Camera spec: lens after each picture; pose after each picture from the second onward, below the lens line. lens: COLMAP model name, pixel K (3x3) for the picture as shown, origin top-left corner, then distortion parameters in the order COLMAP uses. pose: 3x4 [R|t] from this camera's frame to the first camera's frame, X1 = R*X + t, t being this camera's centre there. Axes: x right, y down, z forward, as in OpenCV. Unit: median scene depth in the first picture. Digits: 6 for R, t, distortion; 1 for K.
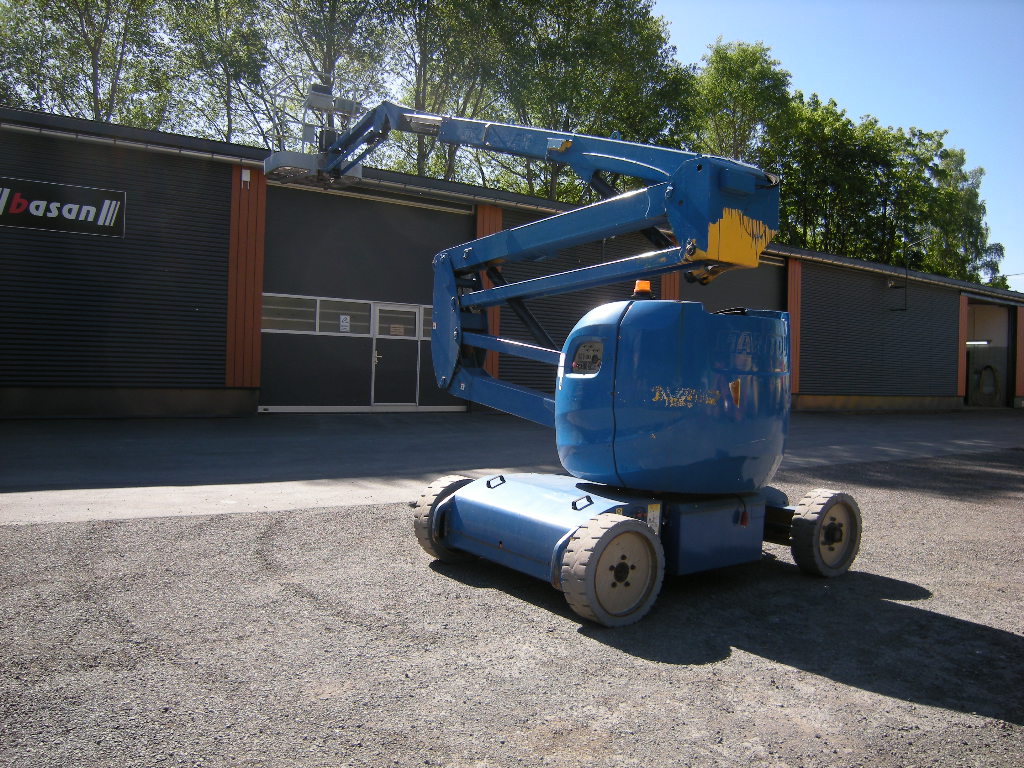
lens RADIAL K [[860.1, 0, 512.0], [0, 860.1, 384.0], [0, 0, 1]] dist [-0.137941, 0.071339]
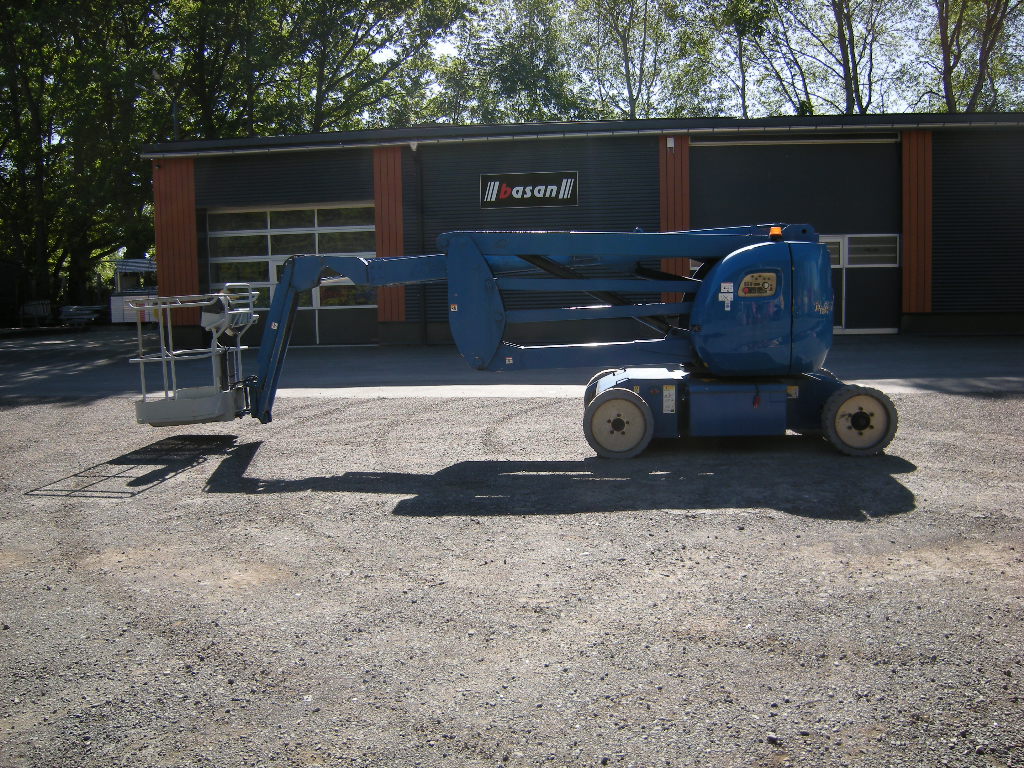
lens RADIAL K [[860.1, 0, 512.0], [0, 860.1, 384.0], [0, 0, 1]] dist [-0.137941, 0.071339]
pose [[0.750052, 0.016313, -0.661178, 0.371398], [0.036757, 0.997122, 0.066300, 0.013026], [0.660357, -0.074031, 0.747294, -0.106847]]
